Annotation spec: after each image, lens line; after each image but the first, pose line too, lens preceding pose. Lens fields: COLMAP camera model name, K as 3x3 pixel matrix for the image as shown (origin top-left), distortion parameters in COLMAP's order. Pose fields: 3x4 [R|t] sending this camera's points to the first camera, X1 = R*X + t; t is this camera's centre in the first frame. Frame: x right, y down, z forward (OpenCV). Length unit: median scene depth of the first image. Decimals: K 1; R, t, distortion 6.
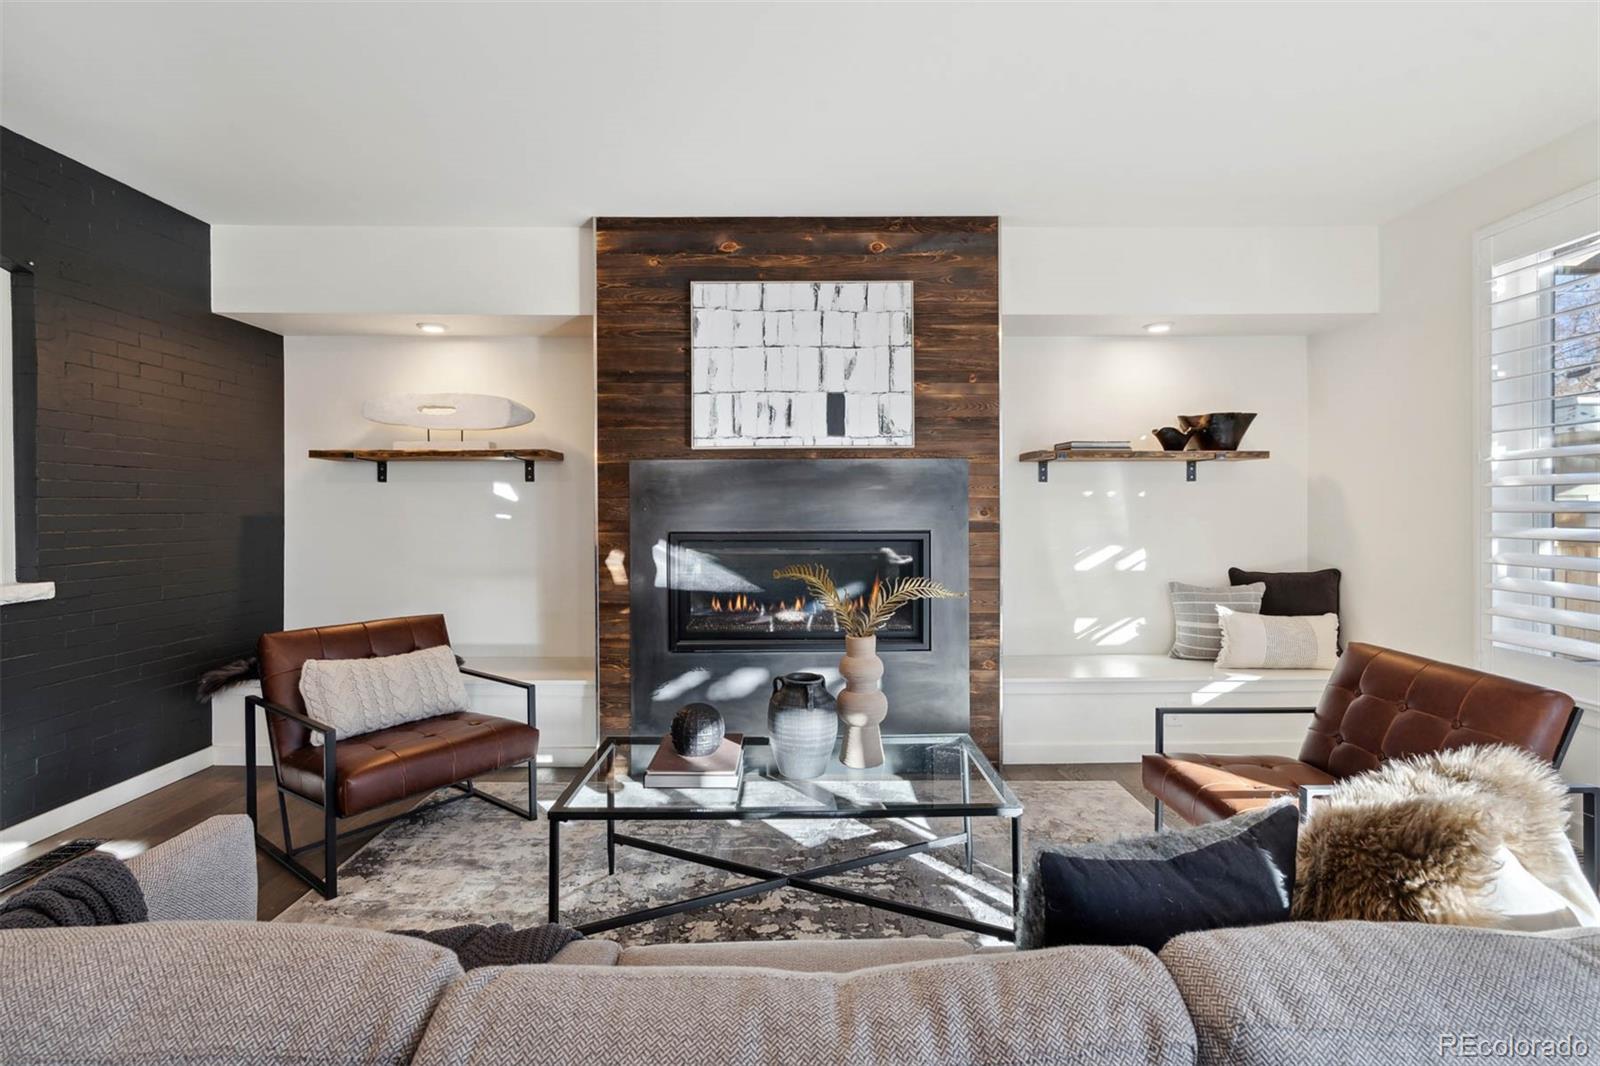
lens RADIAL K [[726.7, 0, 812.7], [0, 726.7, 510.4], [0, 0, 1]] dist [0.000823, 0.002902]
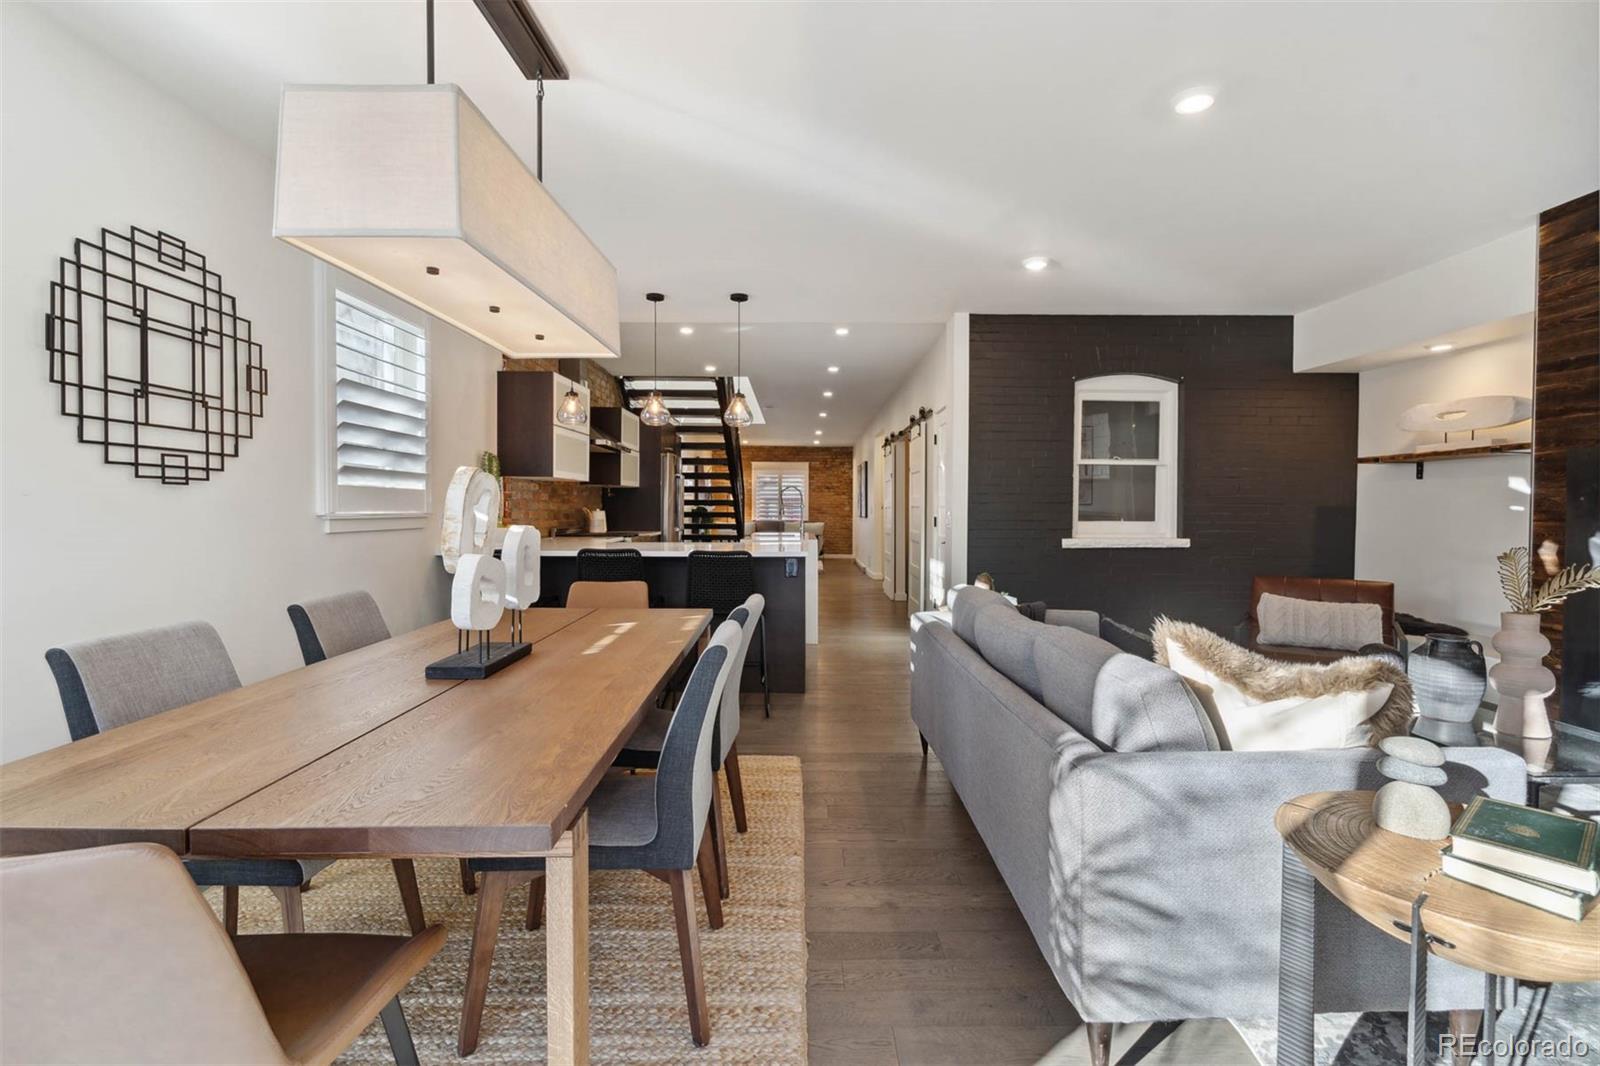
lens RADIAL K [[726.7, 0, 801.3], [0, 726.7, 527.5], [0, 0, 1]] dist [0.000823, 0.002902]
pose [[0.006876, 0.028796, -0.999562, 0.729252], [-0.005942, 0.999569, 0.028755, 0.014367], [0.999959, 0.005742, 0.007045, -0.042372]]
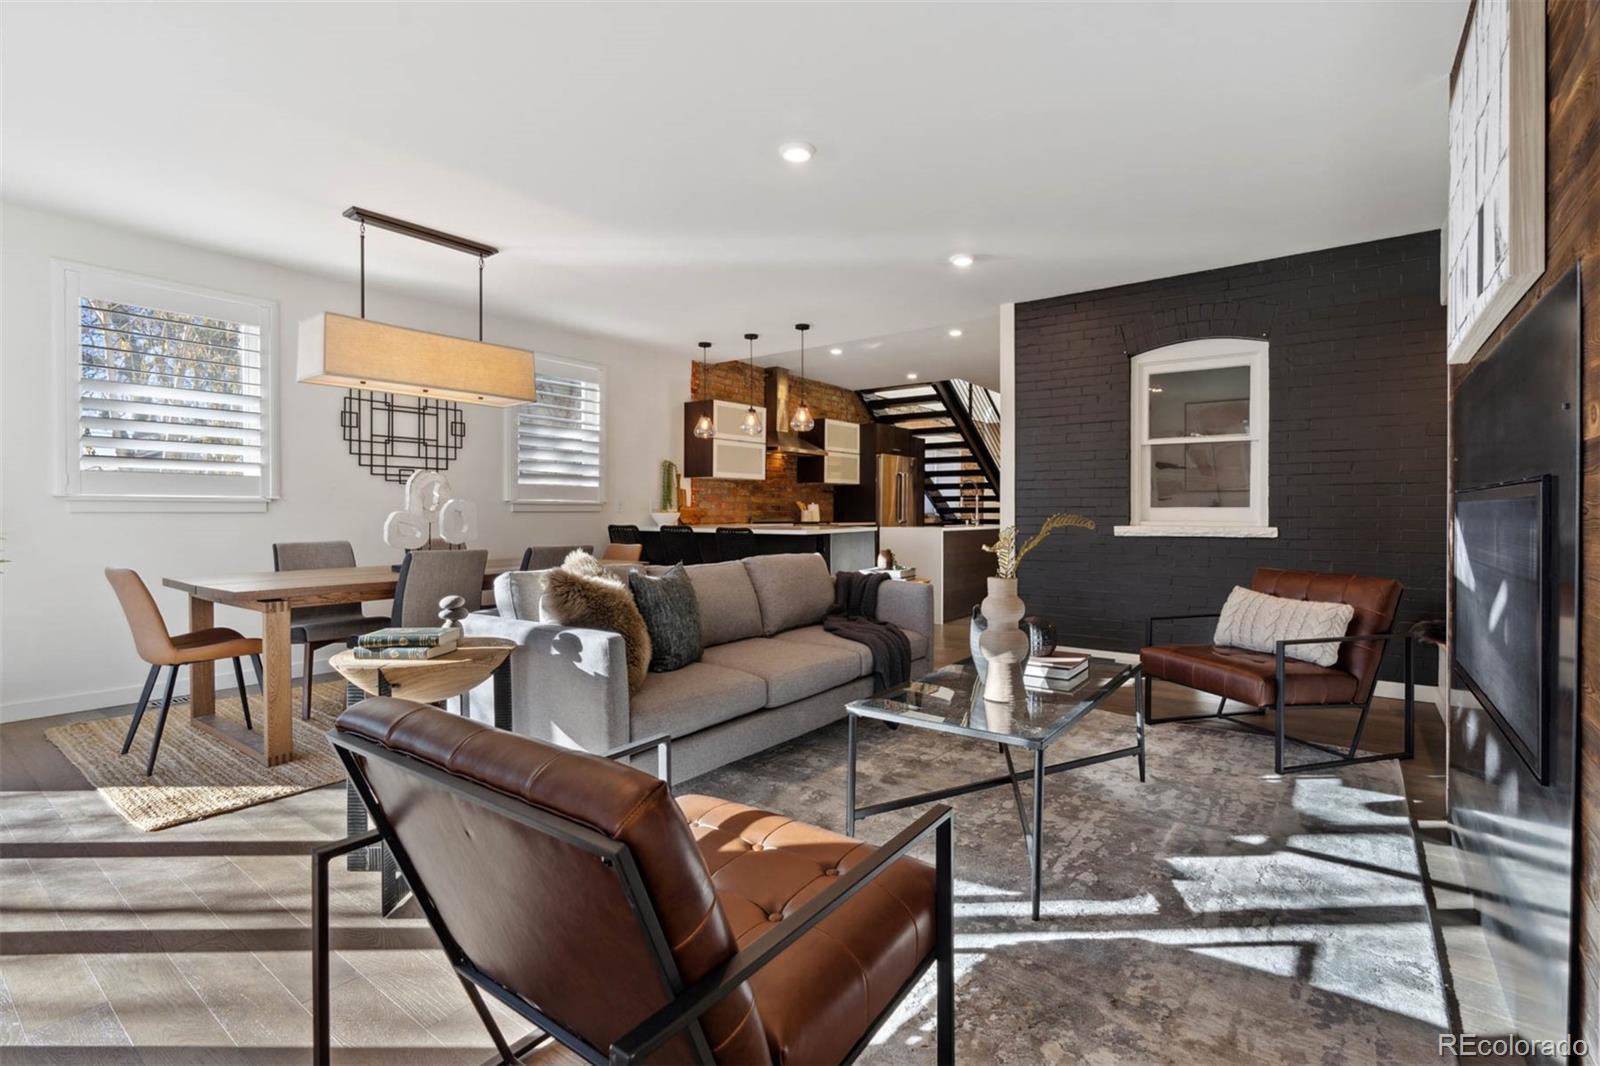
lens RADIAL K [[726.7, 0, 805.0], [0, 726.7, 517.5], [0, 0, 1]] dist [0.000823, 0.002902]
pose [[-0.597391, 0.011006, -0.801874, 0.712457], [-0.000896, 0.999896, 0.014391, 0.043863], [0.801949, 0.009315, -0.597319, 0.915526]]
